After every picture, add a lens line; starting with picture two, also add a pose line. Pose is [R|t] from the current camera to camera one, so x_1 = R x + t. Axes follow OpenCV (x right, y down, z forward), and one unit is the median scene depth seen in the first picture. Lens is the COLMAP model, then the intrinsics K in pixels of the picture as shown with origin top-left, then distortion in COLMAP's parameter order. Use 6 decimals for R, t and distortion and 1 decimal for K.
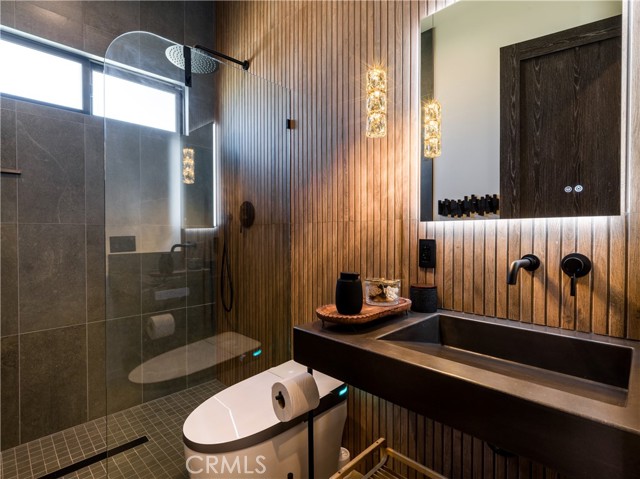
lens RADIAL K [[325.2, 0, 322.9], [0, 325.2, 233.8], [0, 0, 1]] dist [0.004244, -0.000009]
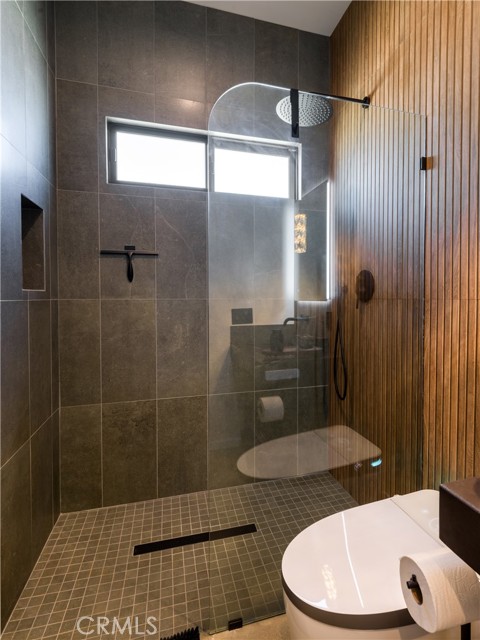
lens RADIAL K [[345.3, 0, 268.7], [0, 345.3, 308.4], [0, 0, 1]] dist [0.004326, -0.000124]
pose [[0.876976, 0.014656, -0.480311, -0.039397], [-0.003864, 0.999718, 0.023451, -0.033781], [0.480519, -0.018711, 0.876785, 0.172131]]
